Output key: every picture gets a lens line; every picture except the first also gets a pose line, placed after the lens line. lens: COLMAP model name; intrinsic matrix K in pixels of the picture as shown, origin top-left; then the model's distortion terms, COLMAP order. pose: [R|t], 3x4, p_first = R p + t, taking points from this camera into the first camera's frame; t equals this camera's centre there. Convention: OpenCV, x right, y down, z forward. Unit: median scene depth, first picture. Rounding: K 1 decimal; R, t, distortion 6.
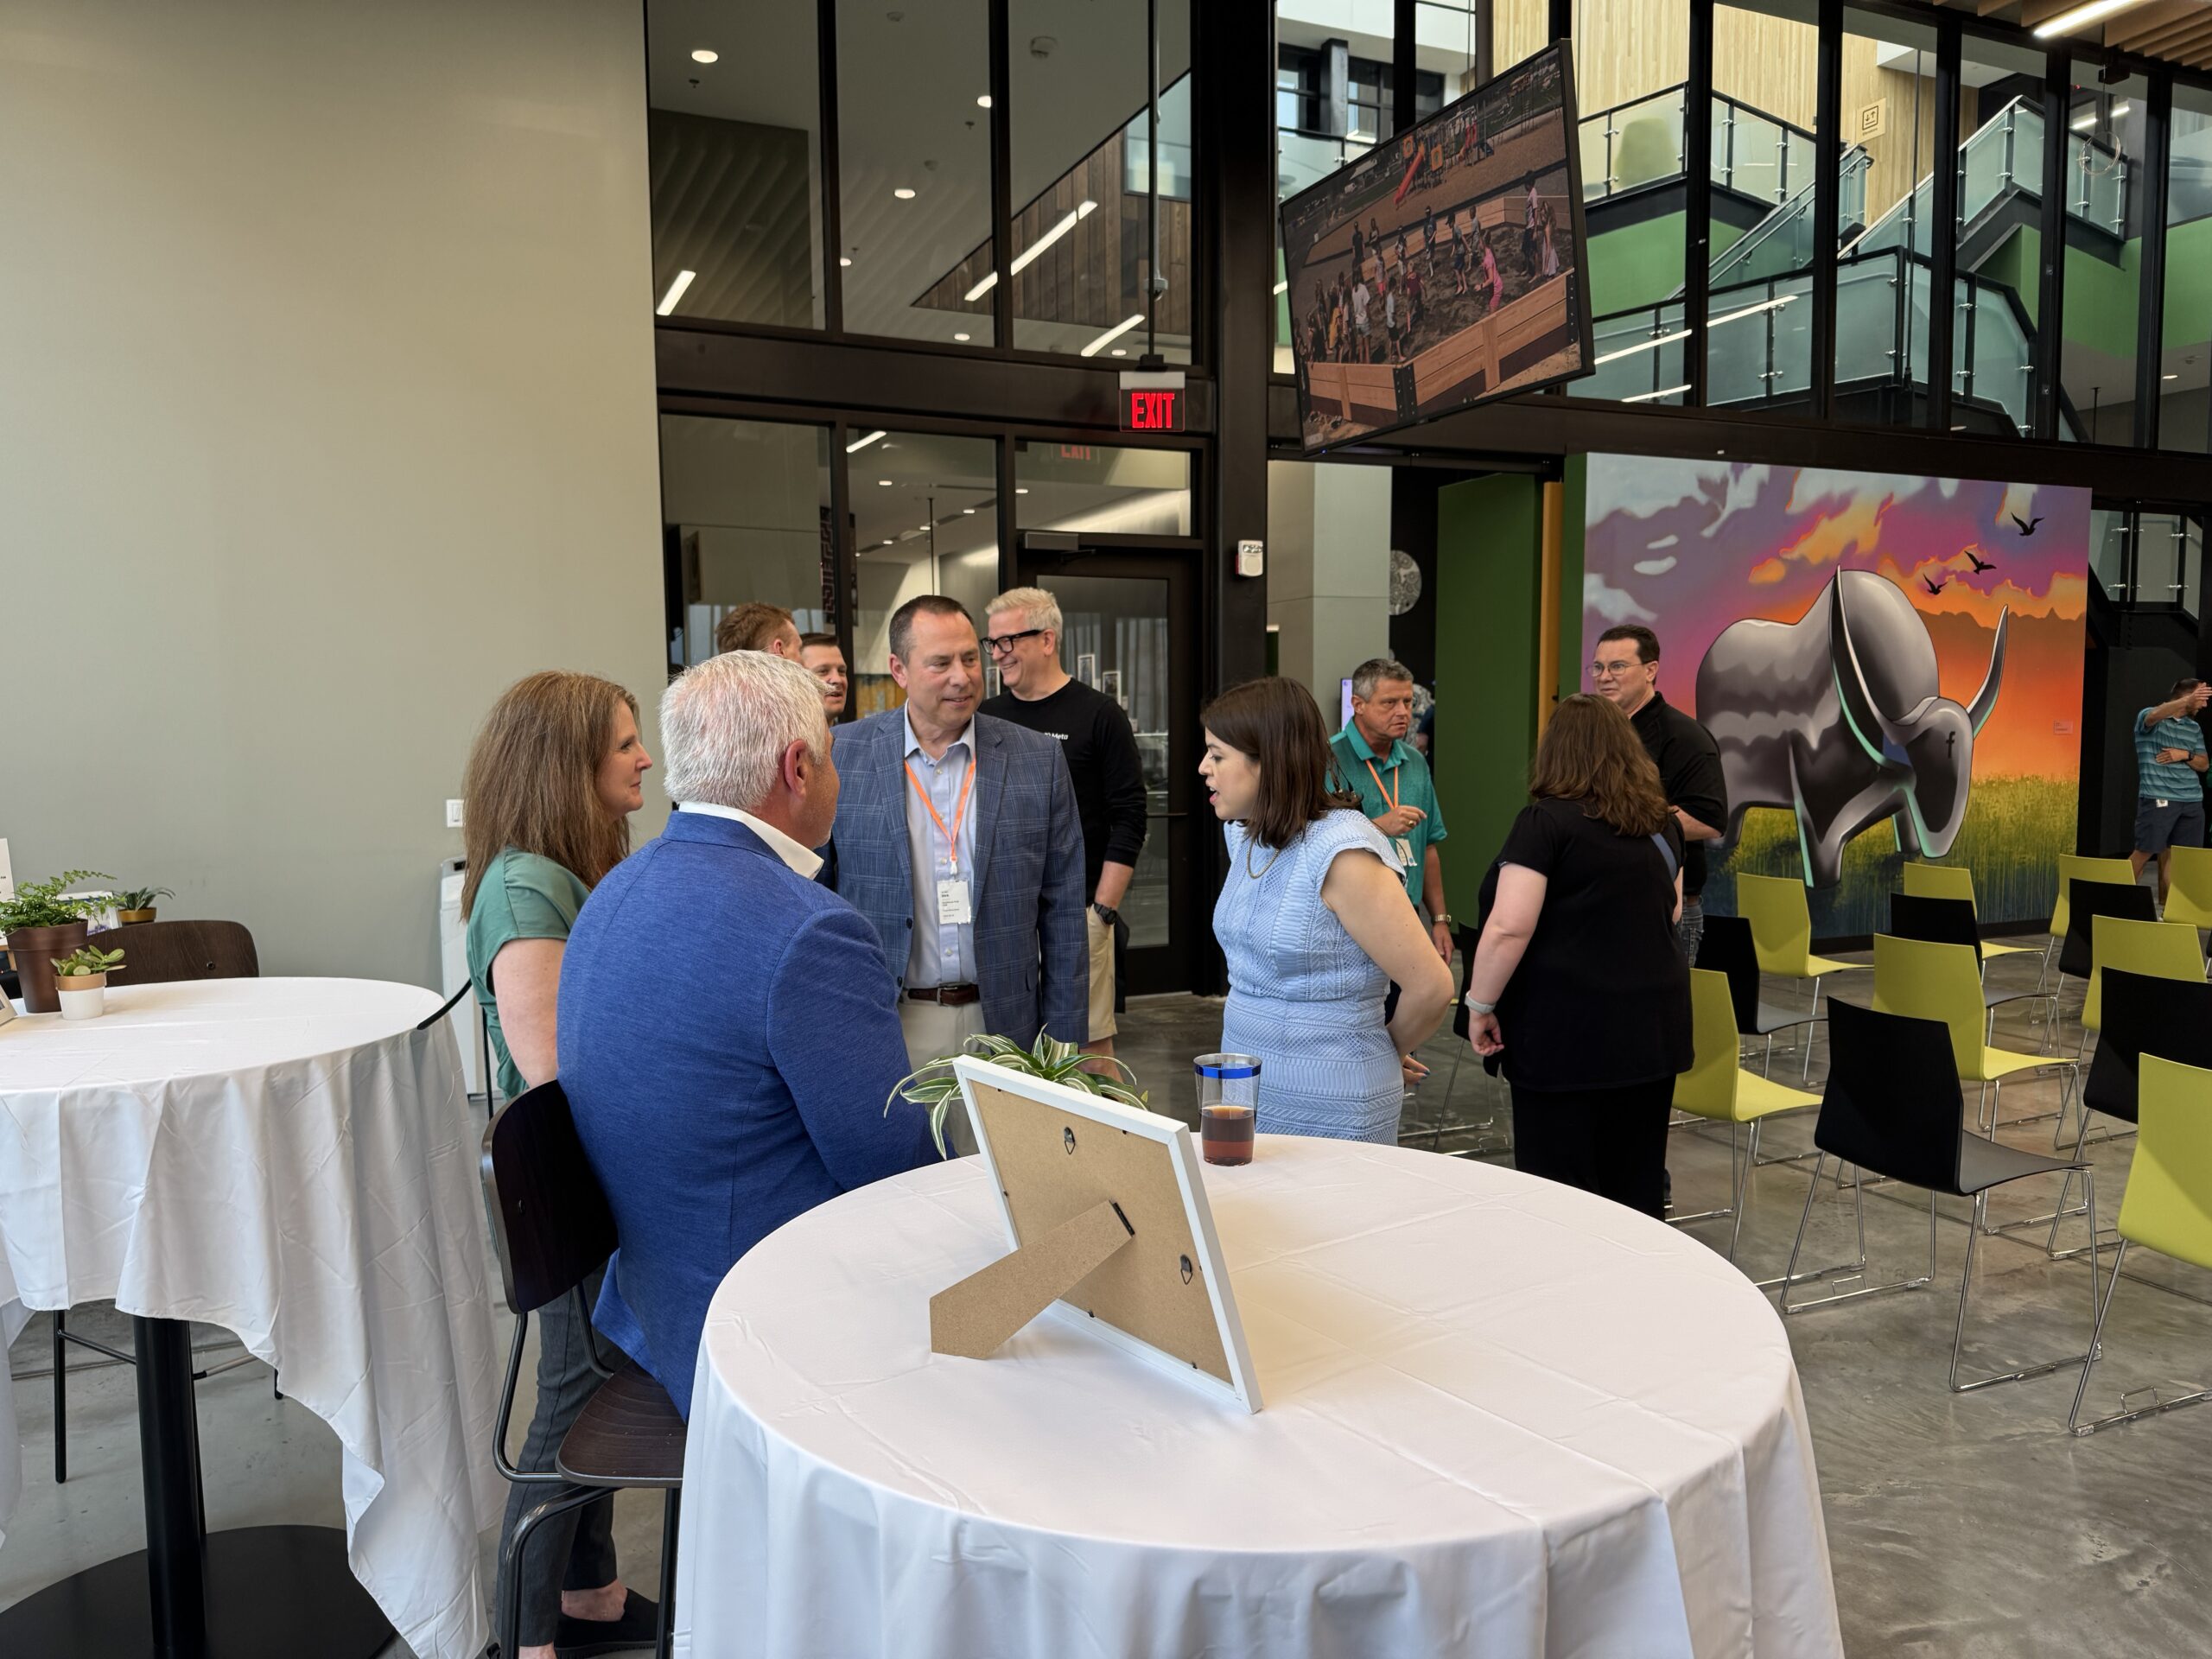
lens RADIAL K [[1561.8, 0, 1106.0], [0, 1561.8, 829.5], [0, 0, 1]] dist [0.001175, 0.001512]
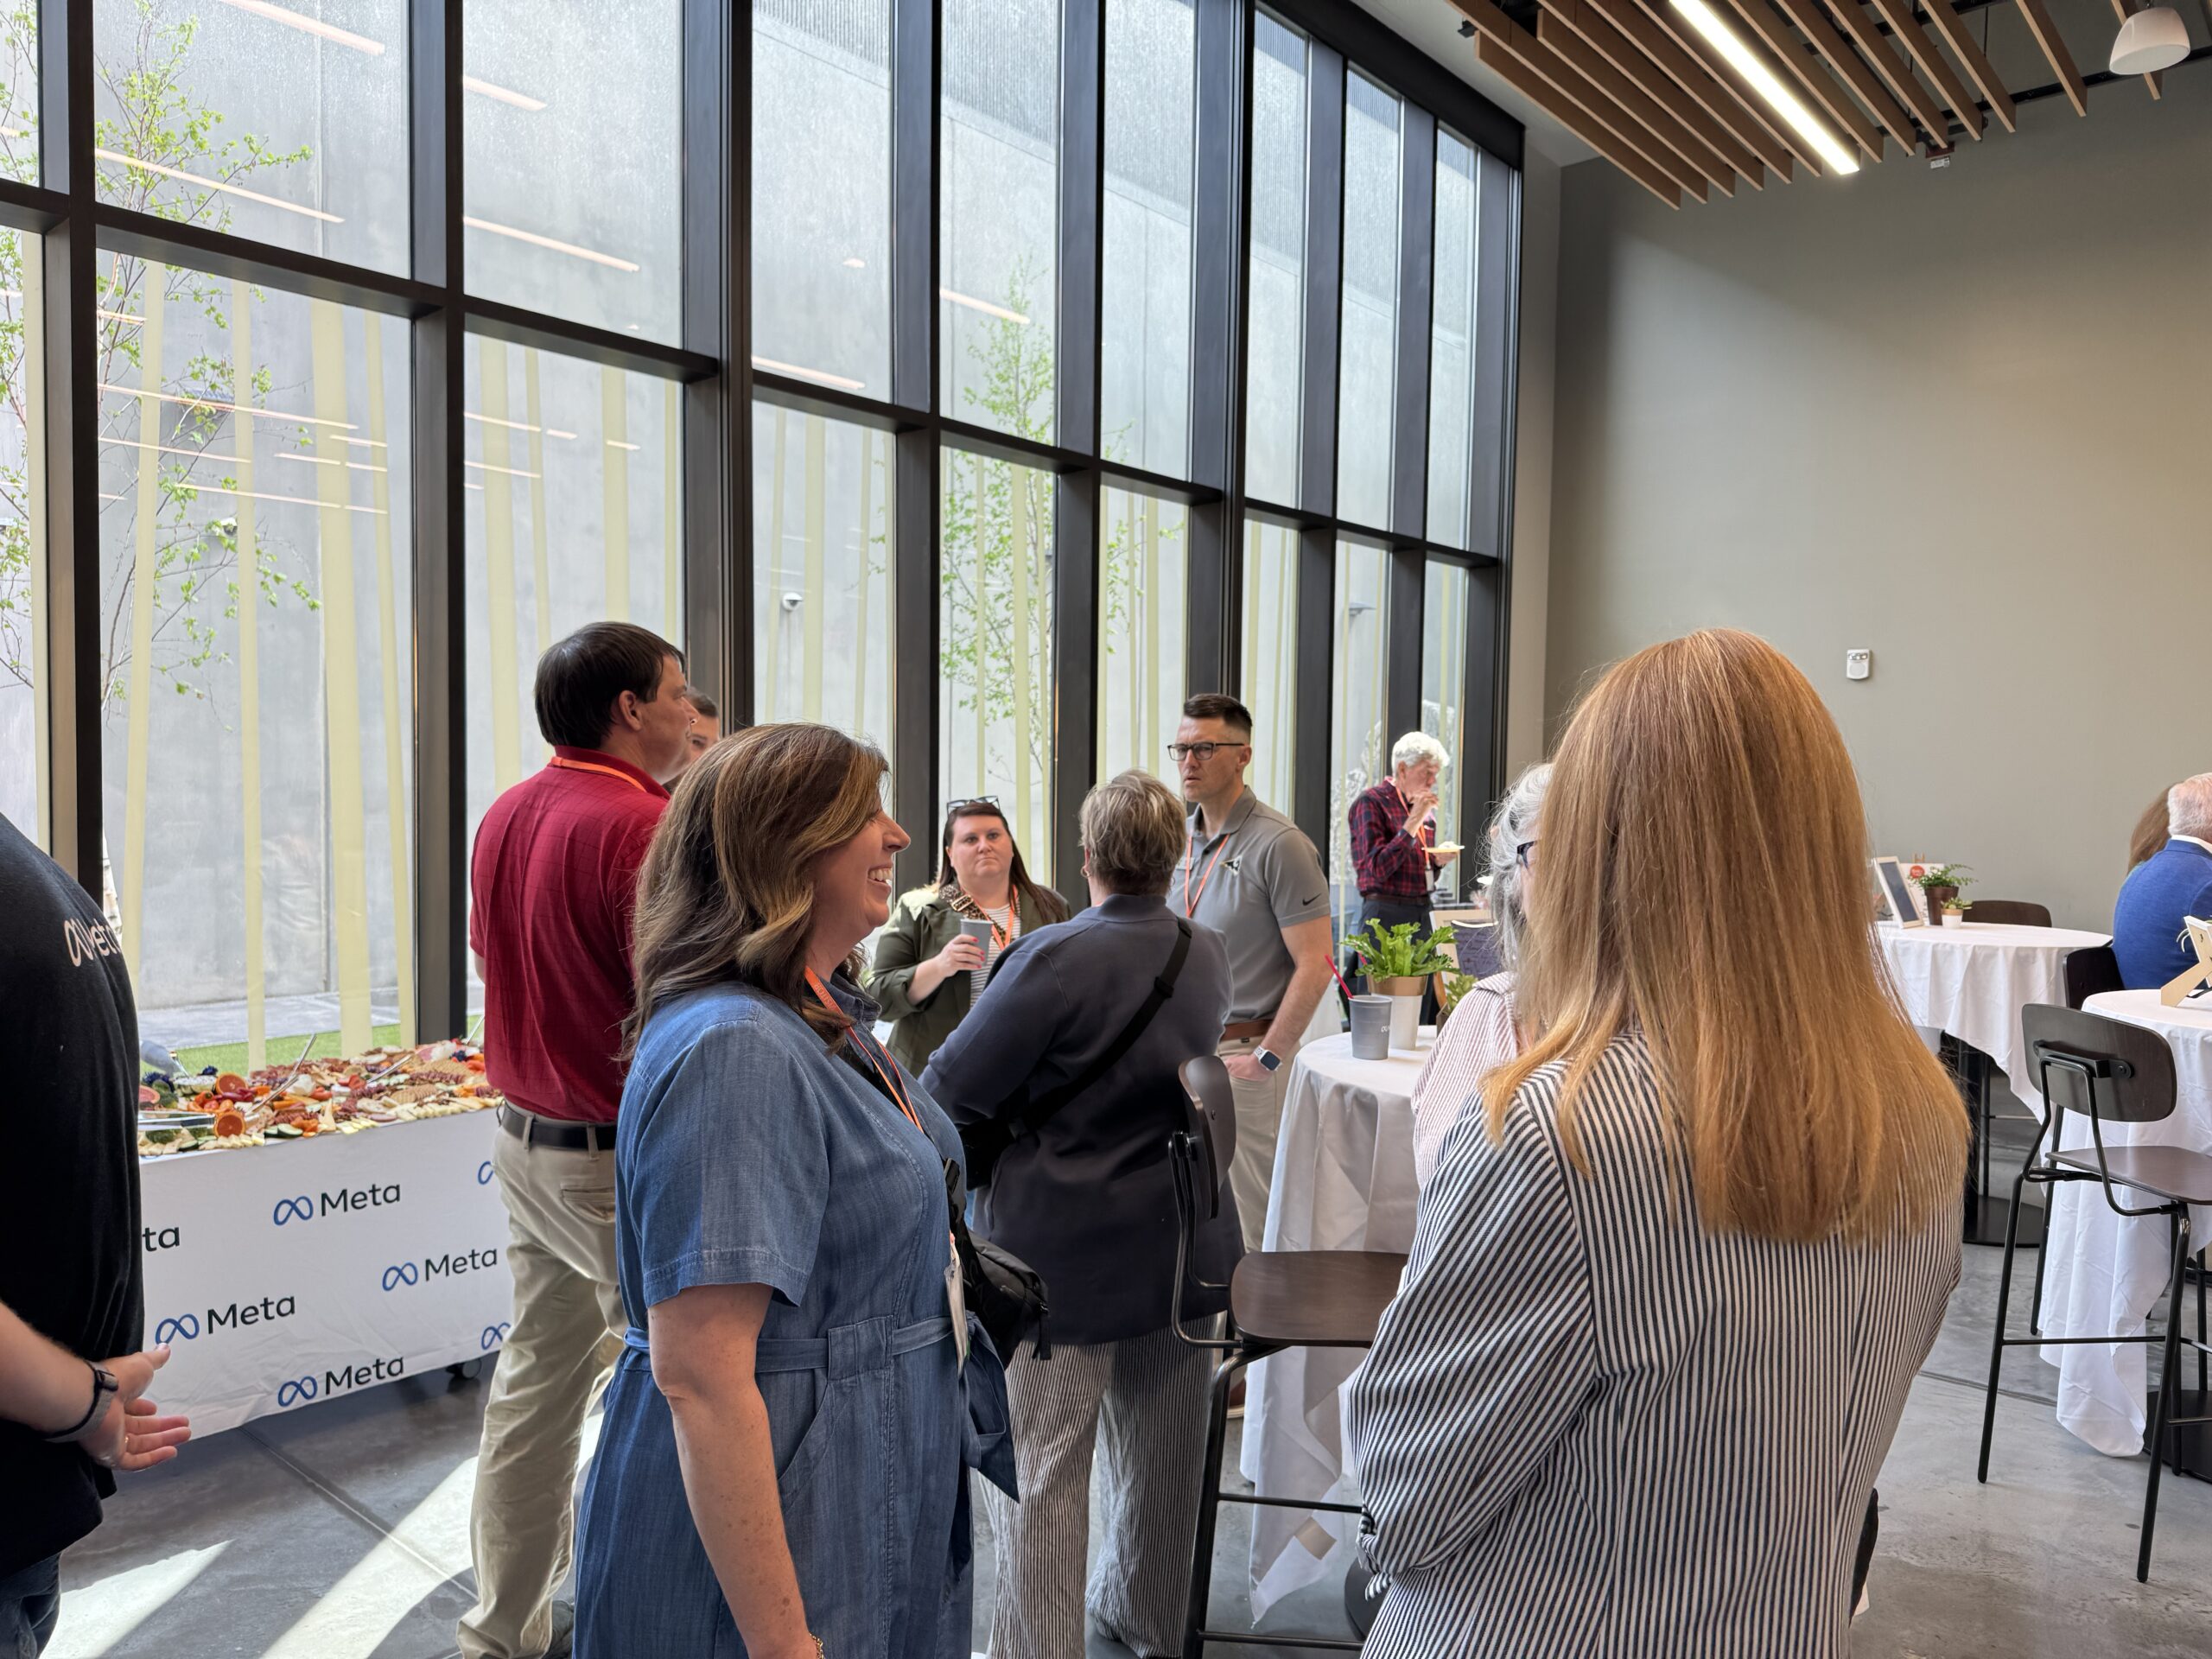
lens RADIAL K [[1561.8, 0, 1106.0], [0, 1561.8, 829.5], [0, 0, 1]] dist [0.001175, 0.001512]
pose [[0.425989, 0.040428, -0.903825, 1.013887], [-0.087051, 0.996198, 0.003531, 0.092545], [0.900531, 0.077175, 0.427888, -1.268538]]
